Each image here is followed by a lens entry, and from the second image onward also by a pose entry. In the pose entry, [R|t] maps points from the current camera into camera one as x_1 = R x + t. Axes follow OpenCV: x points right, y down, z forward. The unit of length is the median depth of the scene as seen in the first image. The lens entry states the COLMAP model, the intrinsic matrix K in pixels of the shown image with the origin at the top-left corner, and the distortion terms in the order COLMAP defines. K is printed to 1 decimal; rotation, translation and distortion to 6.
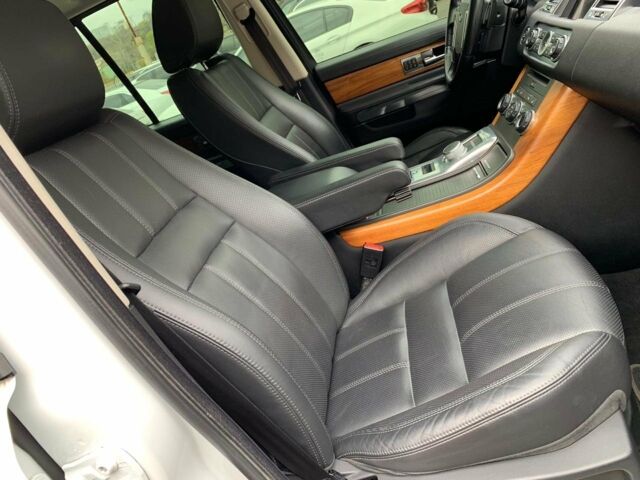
lens RADIAL K [[481.9, 0, 320.0], [0, 481.9, 240.0], [0, 0, 1]] dist [0.001122, -0.004484]
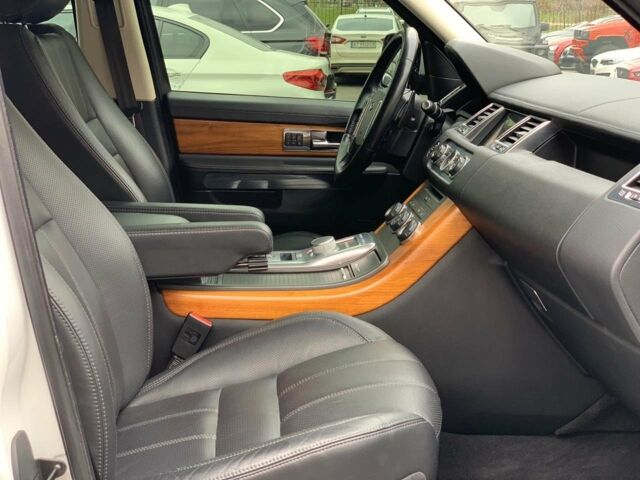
lens RADIAL K [[958.9, 0, 320.0], [0, 958.9, 240.0], [0, 0, 1]] dist [0.111191, -0.519012]
pose [[0.904562, 0.341374, 0.255406, -0.154986], [-0.265763, 0.919916, -0.288313, 0.295633], [-0.333374, 0.192919, 0.922845, -0.527409]]
